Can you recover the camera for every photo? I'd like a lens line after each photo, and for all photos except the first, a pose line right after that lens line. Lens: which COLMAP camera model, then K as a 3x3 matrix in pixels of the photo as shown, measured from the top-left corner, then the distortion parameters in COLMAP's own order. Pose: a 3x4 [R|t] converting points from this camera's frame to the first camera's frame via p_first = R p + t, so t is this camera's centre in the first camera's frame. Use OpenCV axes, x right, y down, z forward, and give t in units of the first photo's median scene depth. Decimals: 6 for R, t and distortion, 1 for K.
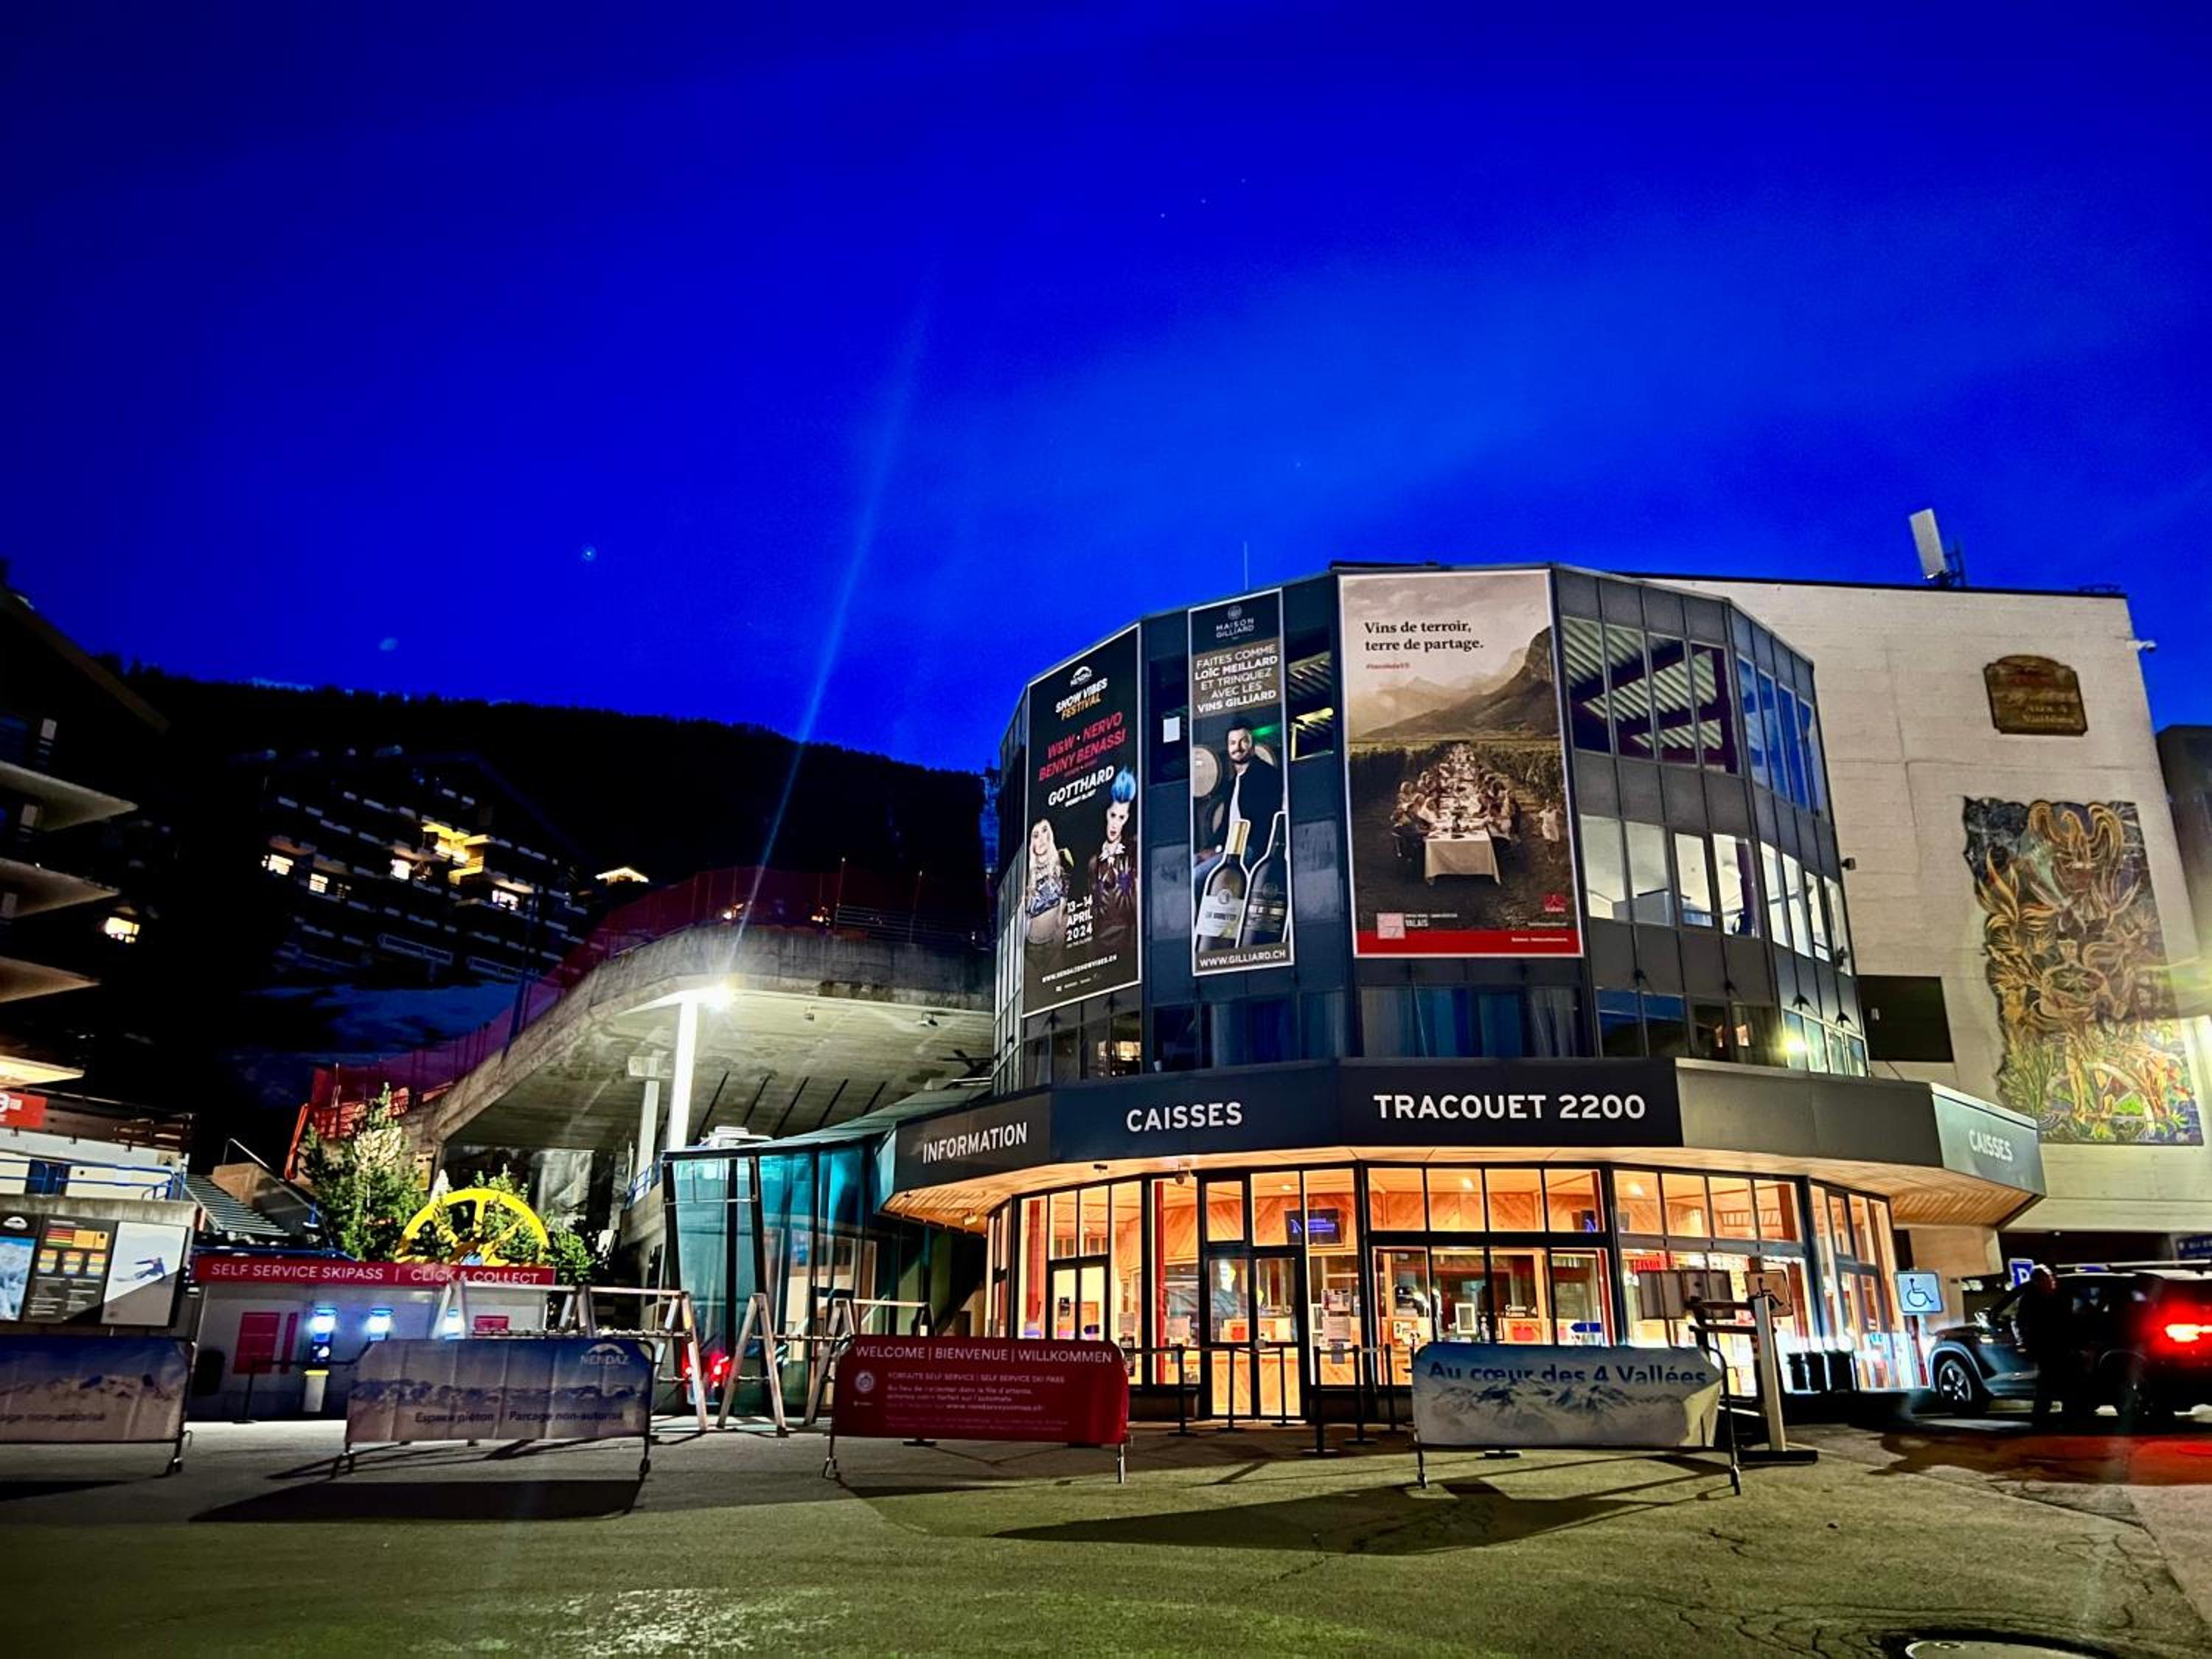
lens RADIAL K [[1627.5, 0, 1106.0], [0, 1627.5, 829.5], [0, 0, 1]] dist [0.102314, -0.167562]
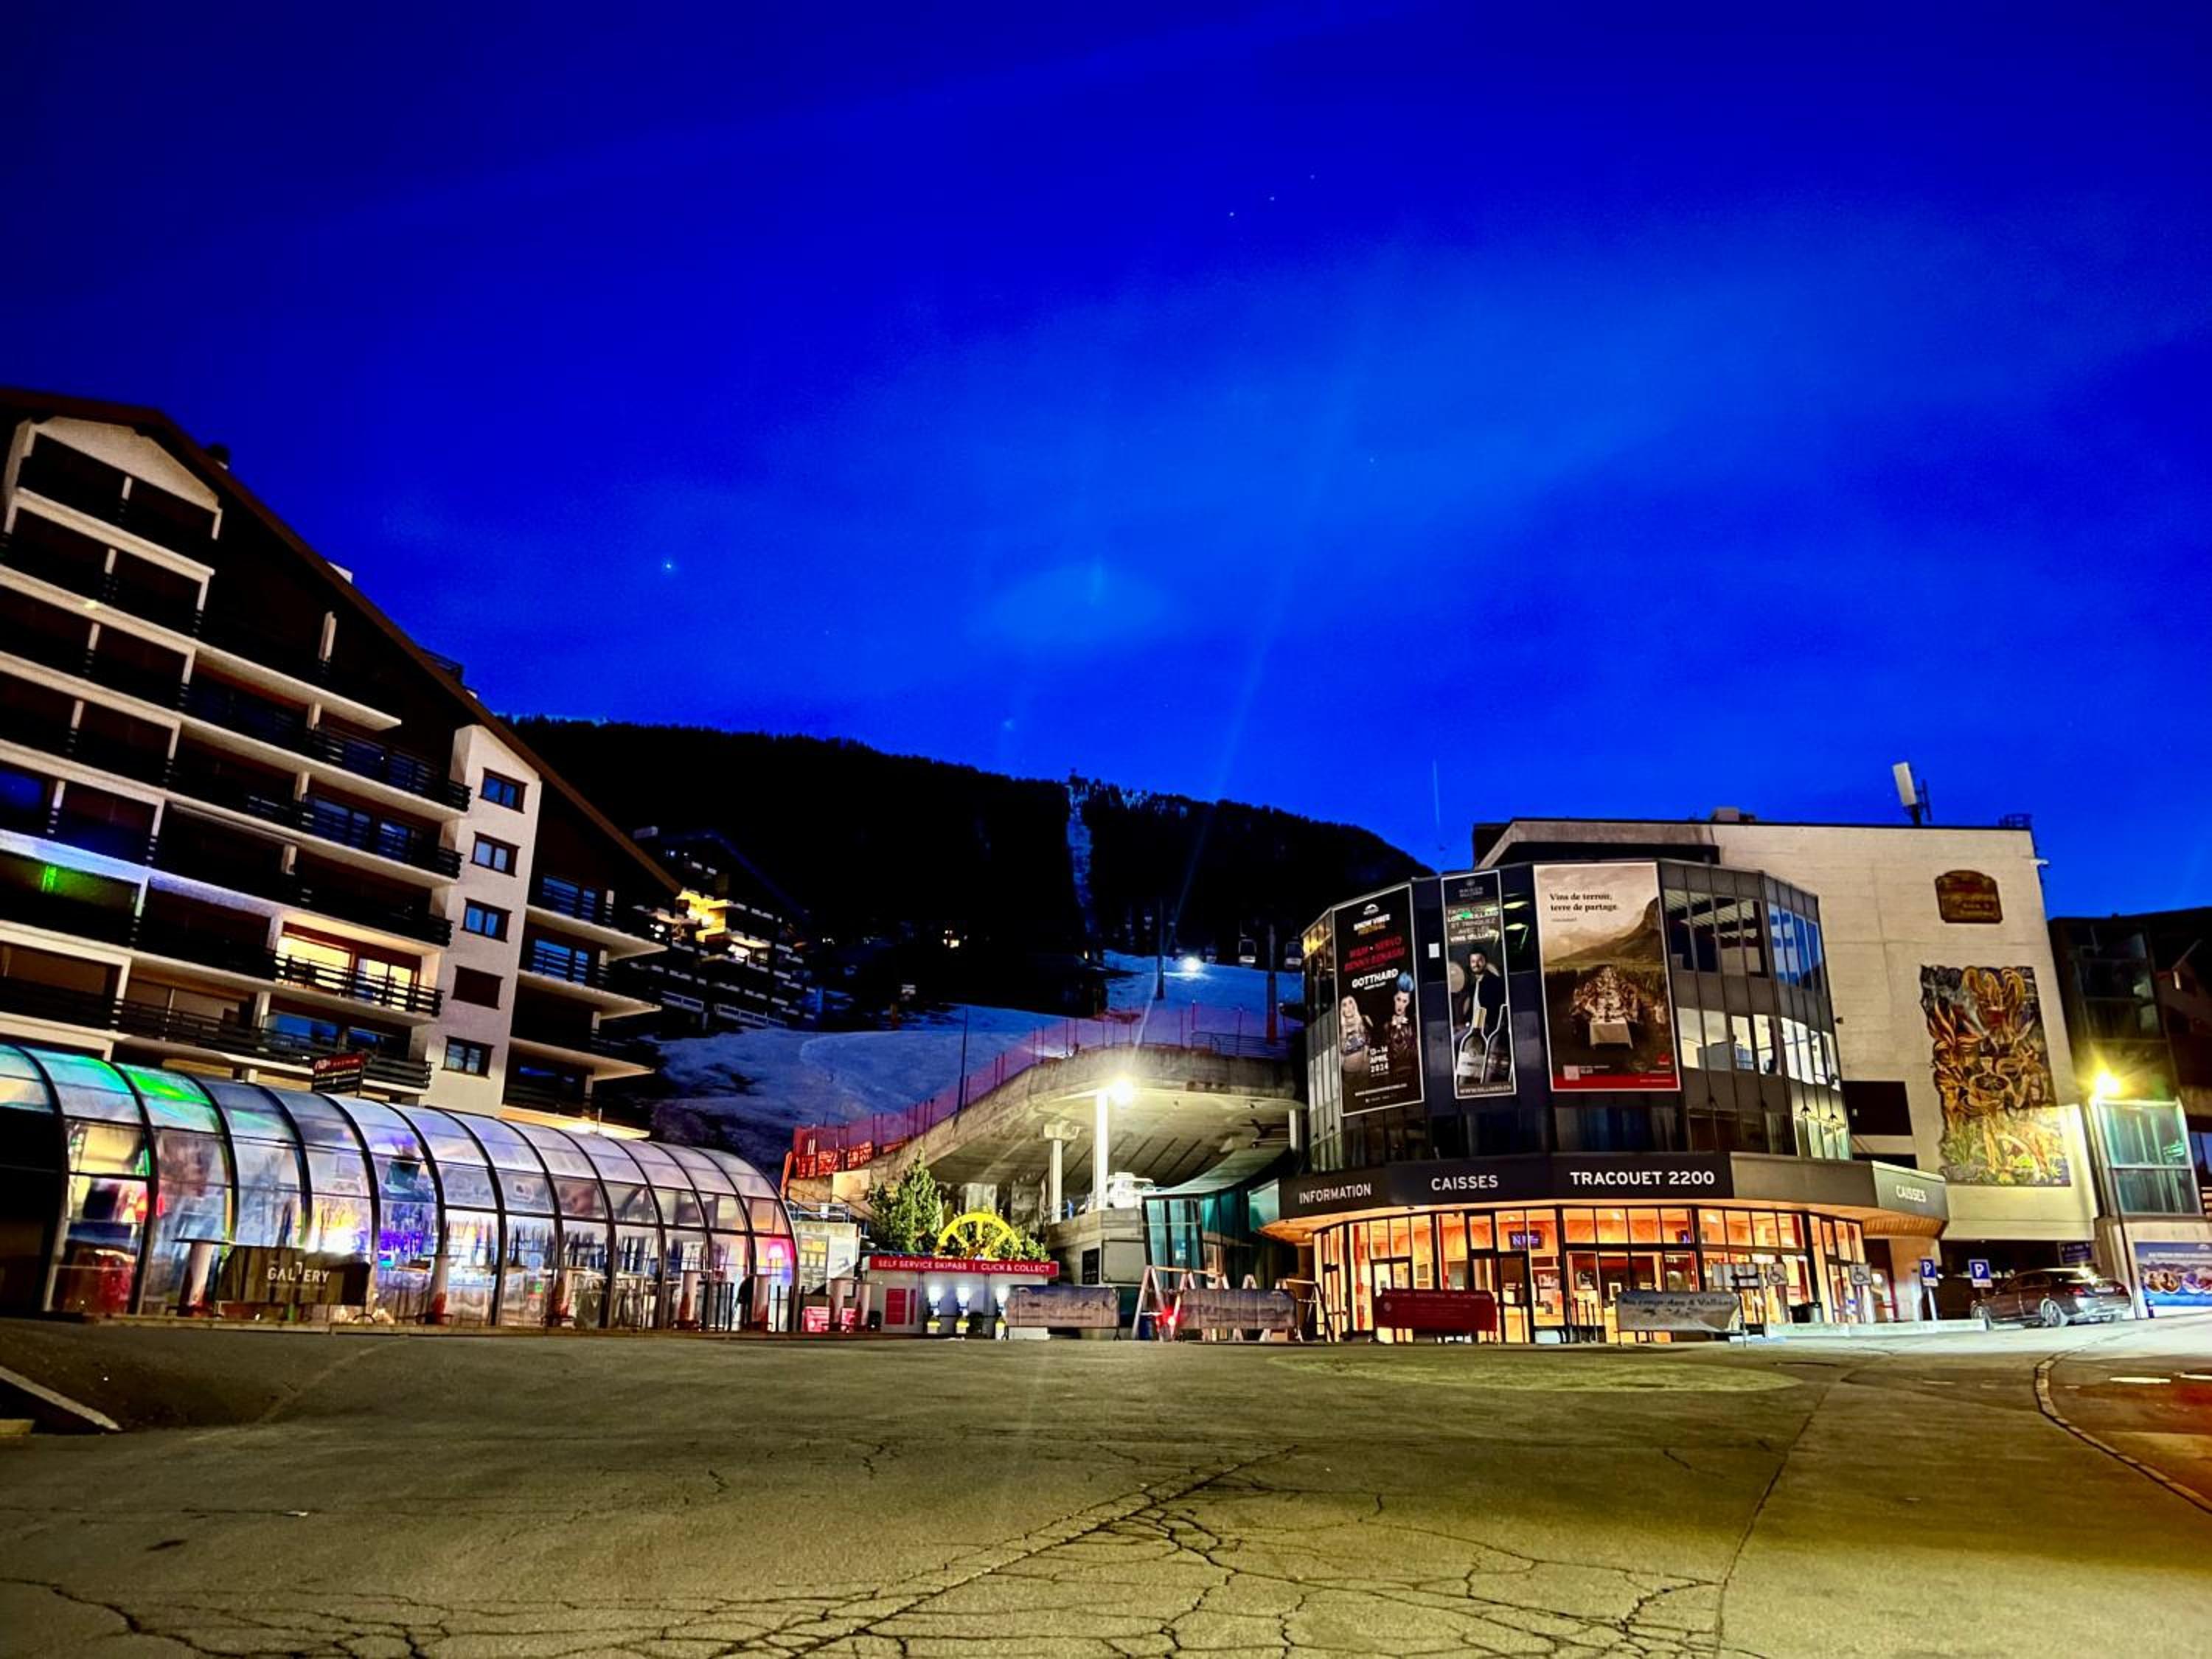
lens RADIAL K [[1667.9, 0, 1101.3], [0, 1667.9, 823.9], [0, 0, 1]] dist [0.078846, -0.149789]
pose [[0.998923, -0.013575, -0.044371, -0.223475], [0.013592, 0.999908, 0.000073, -0.193725], [0.044366, -0.000676, 0.999015, -0.755110]]
